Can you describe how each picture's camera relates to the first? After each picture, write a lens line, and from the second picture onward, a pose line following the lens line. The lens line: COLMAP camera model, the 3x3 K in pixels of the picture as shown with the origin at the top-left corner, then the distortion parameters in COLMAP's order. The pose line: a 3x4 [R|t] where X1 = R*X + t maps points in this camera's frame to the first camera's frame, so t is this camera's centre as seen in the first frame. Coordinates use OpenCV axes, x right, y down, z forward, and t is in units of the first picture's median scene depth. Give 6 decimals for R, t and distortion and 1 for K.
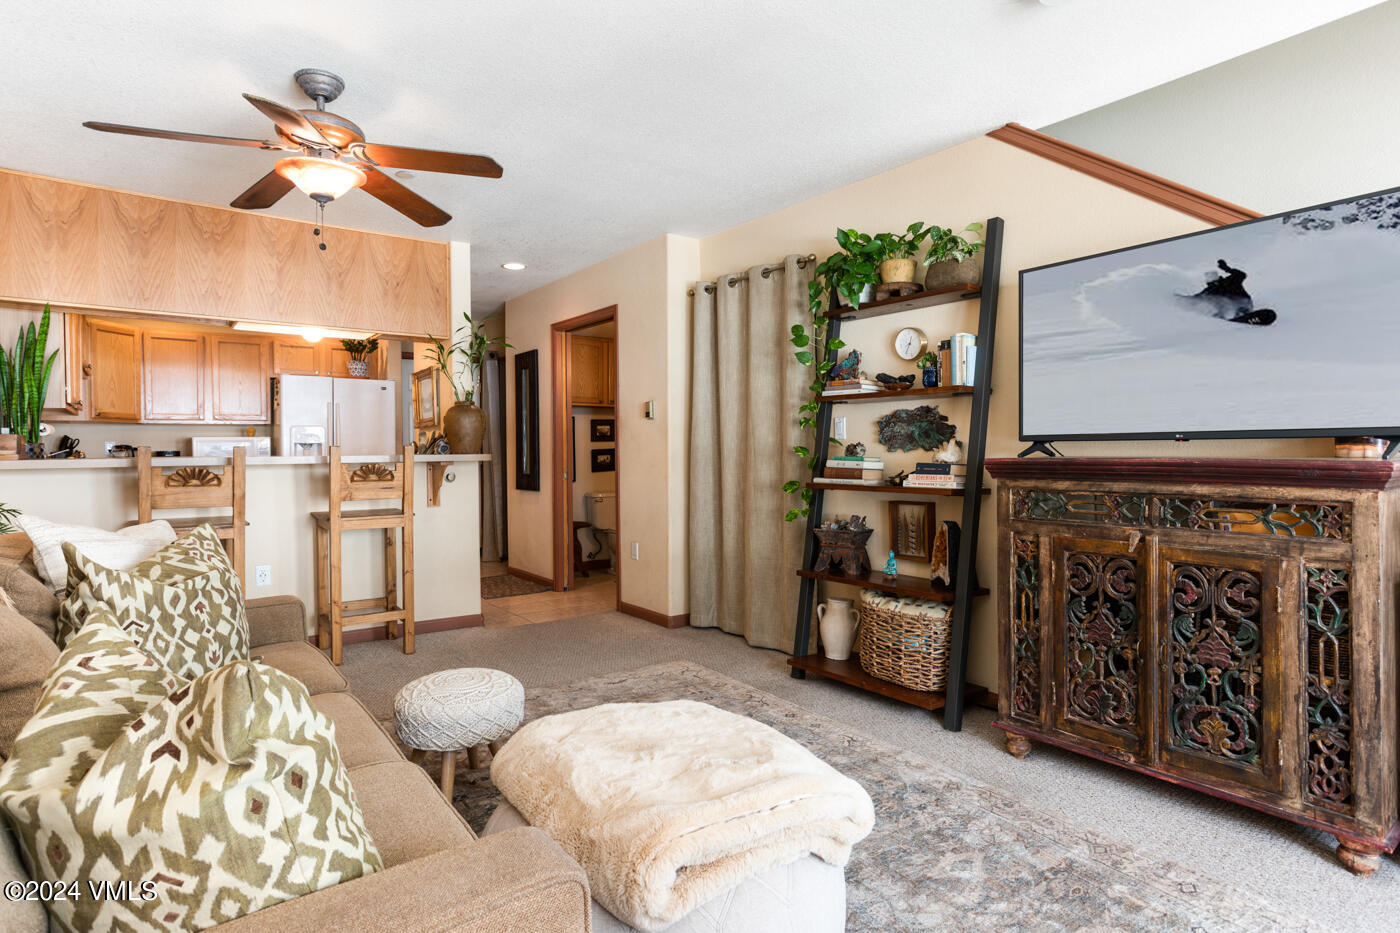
lens RADIAL K [[749.1, 0, 689.8], [0, 749.1, 458.4], [0, 0, 1]] dist [0.002855, 0.002757]
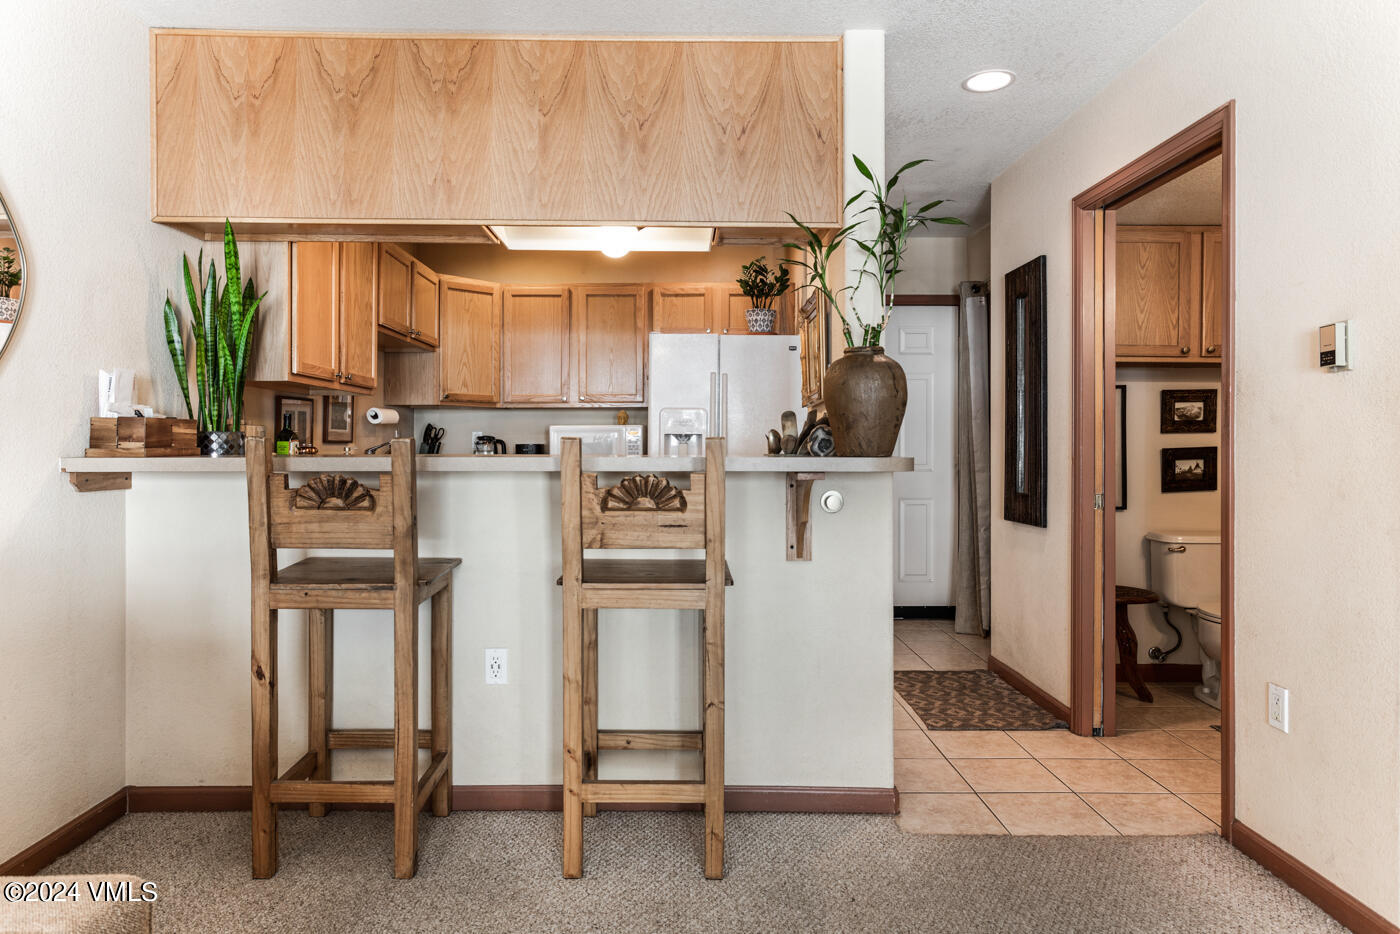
lens RADIAL K [[889.7, 0, 671.2], [0, 889.7, 443.5], [0, 0, 1]] dist [-0.001259, 0.010374]
pose [[0.802504, 0.008657, -0.596584, -0.056792], [-0.016265, 0.999841, -0.007371, -0.007993], [0.596425, 0.015618, 0.802517, 0.476049]]
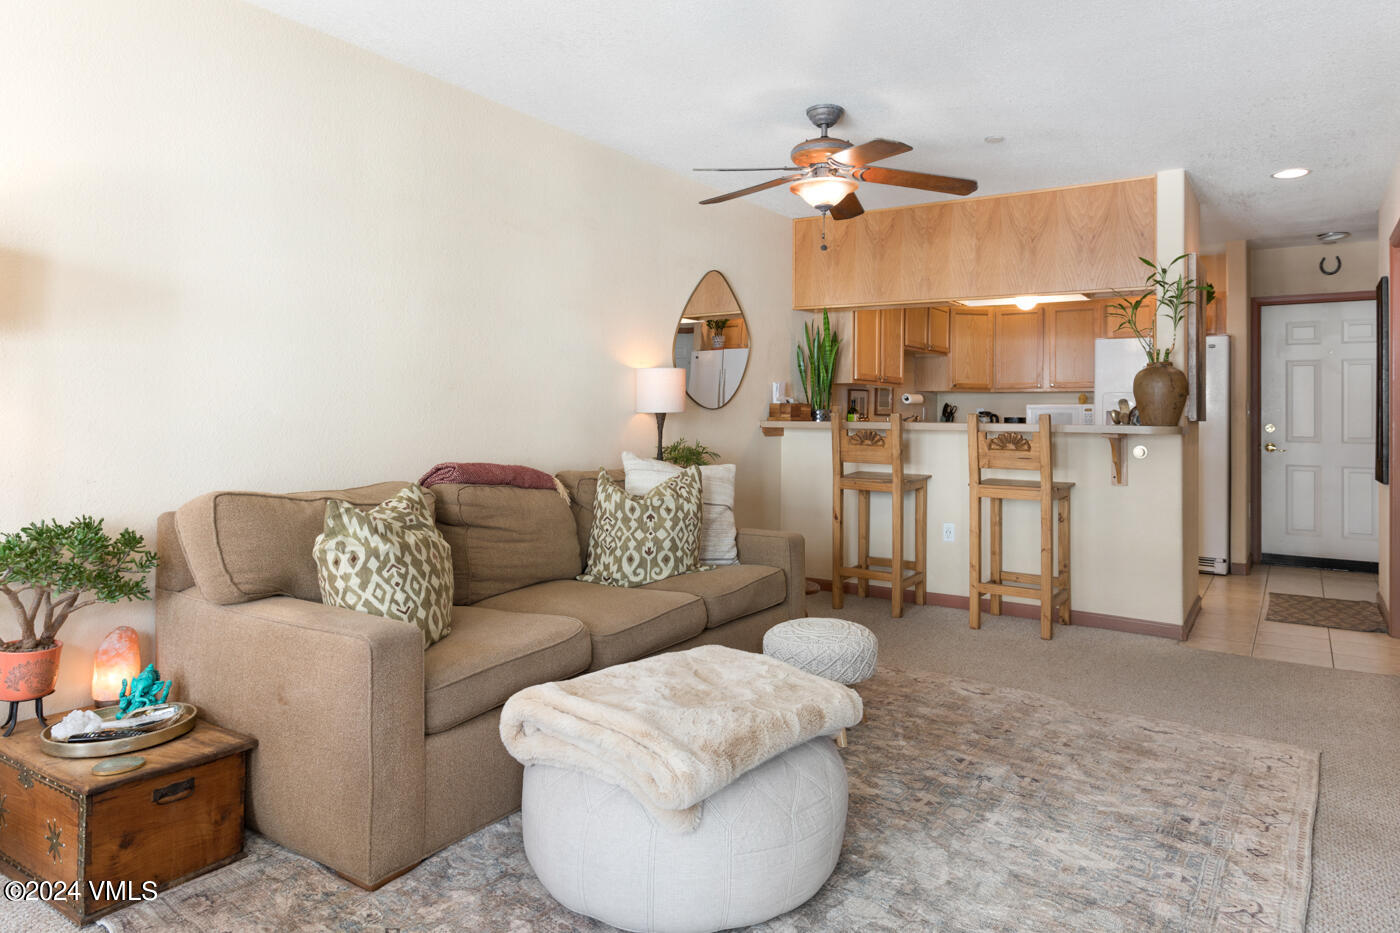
lens RADIAL K [[876.0, 0, 718.6], [0, 876.0, 405.7], [0, 0, 1]] dist [-0.008122, 0.009114]
pose [[0.342051, 0.003179, -0.939676, 0.455143], [-0.026228, 0.999637, -0.006166, -0.009538], [0.939315, 0.026755, 0.342010, 0.217006]]
